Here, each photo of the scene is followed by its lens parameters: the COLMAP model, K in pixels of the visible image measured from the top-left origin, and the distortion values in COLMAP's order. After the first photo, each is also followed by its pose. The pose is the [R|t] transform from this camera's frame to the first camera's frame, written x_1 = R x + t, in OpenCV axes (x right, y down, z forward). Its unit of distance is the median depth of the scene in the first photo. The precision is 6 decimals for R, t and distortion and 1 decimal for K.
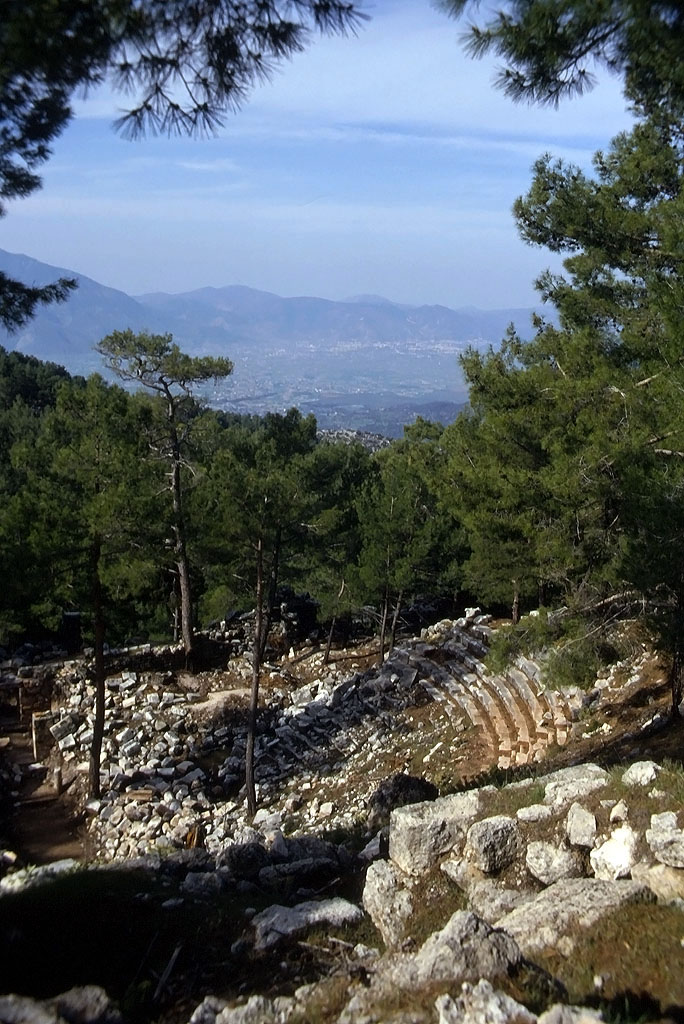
lens RADIAL K [[1098.9, 0, 342.0], [0, 1098.9, 512.0], [0, 0, 1]] dist [-0.164623, 0.010073]
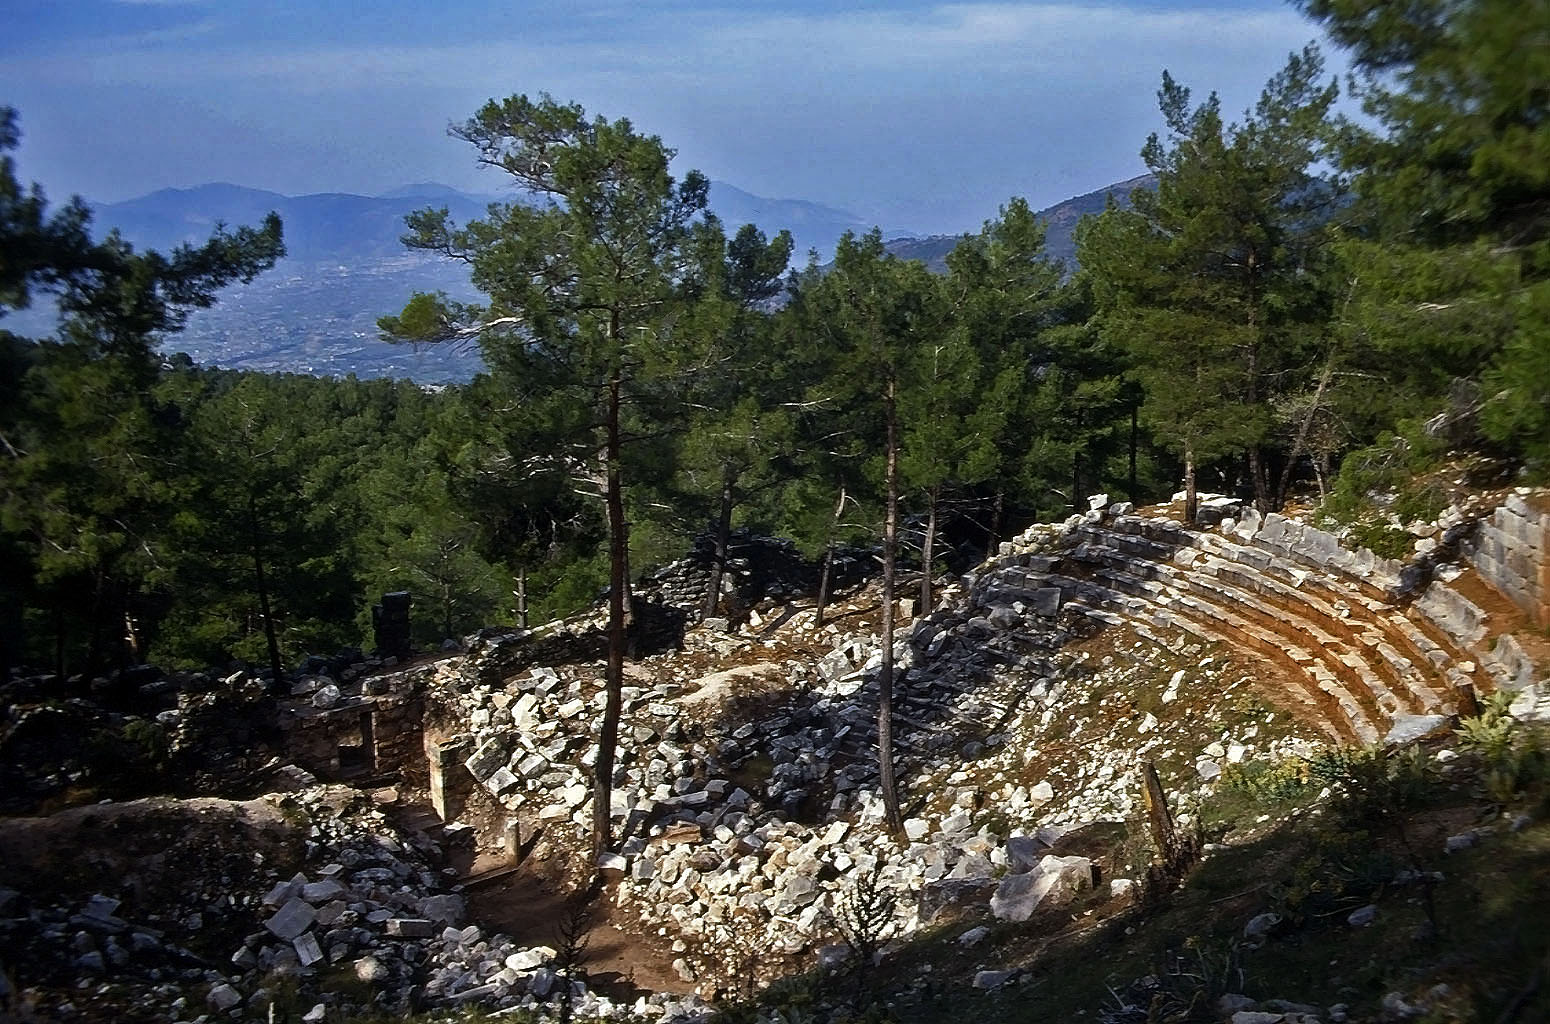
lens RADIAL K [[1642.1, 0, 775.0], [0, 1642.1, 512.0], [0, 0, 1]] dist [-0.133933, 0.015447]
pose [[0.970278, -0.094856, 0.222628, -0.288729], [0.093580, 0.995478, 0.016298, 0.063146], [-0.223167, 0.005020, 0.974767, 0.081706]]
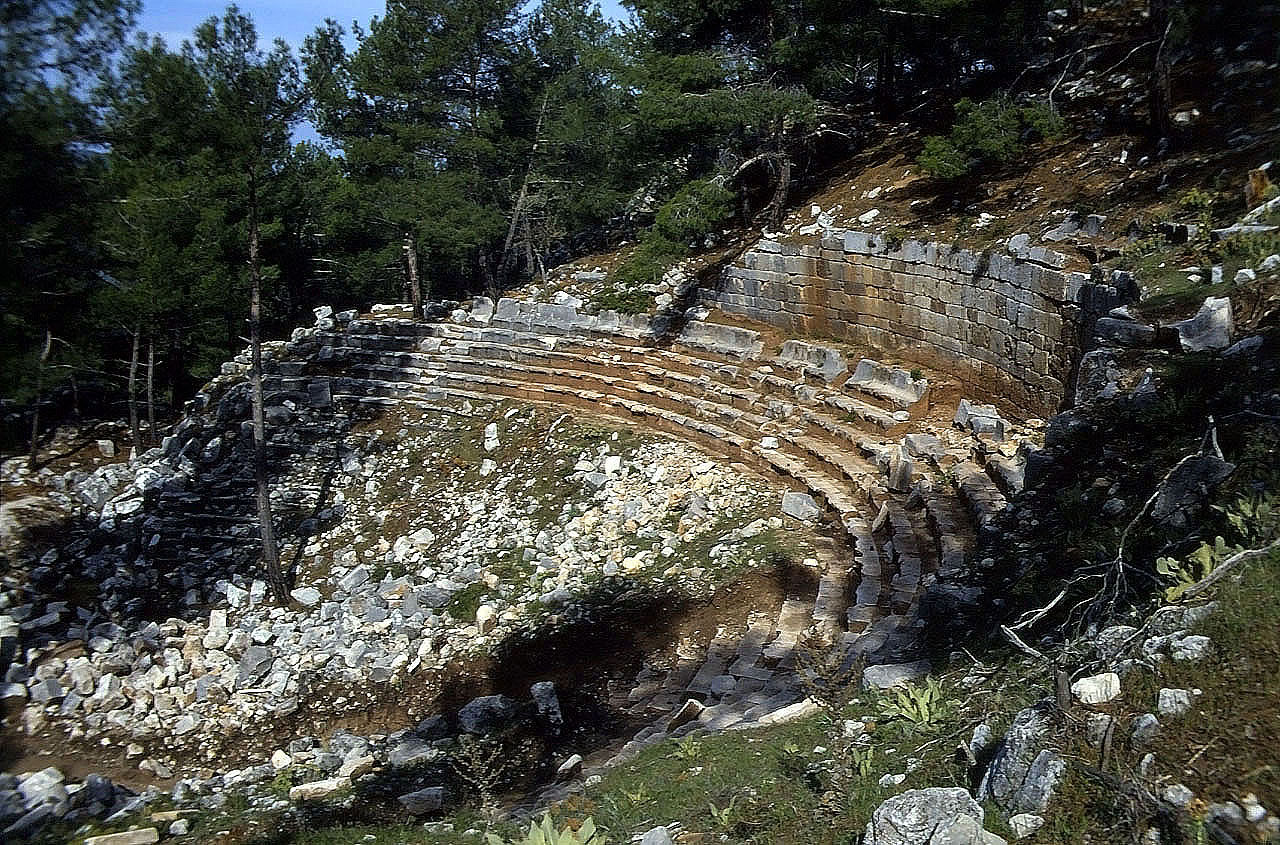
lens RADIAL K [[1345.7, 0, 640.0], [0, 1345.7, 422.5], [0, 0, 1]] dist [-0.130924, -0.007209]
pose [[0.583505, -0.179381, 0.792050, -0.477729], [0.168848, 0.980785, 0.097734, 0.111442], [-0.794362, 0.076708, 0.602581, 0.290317]]
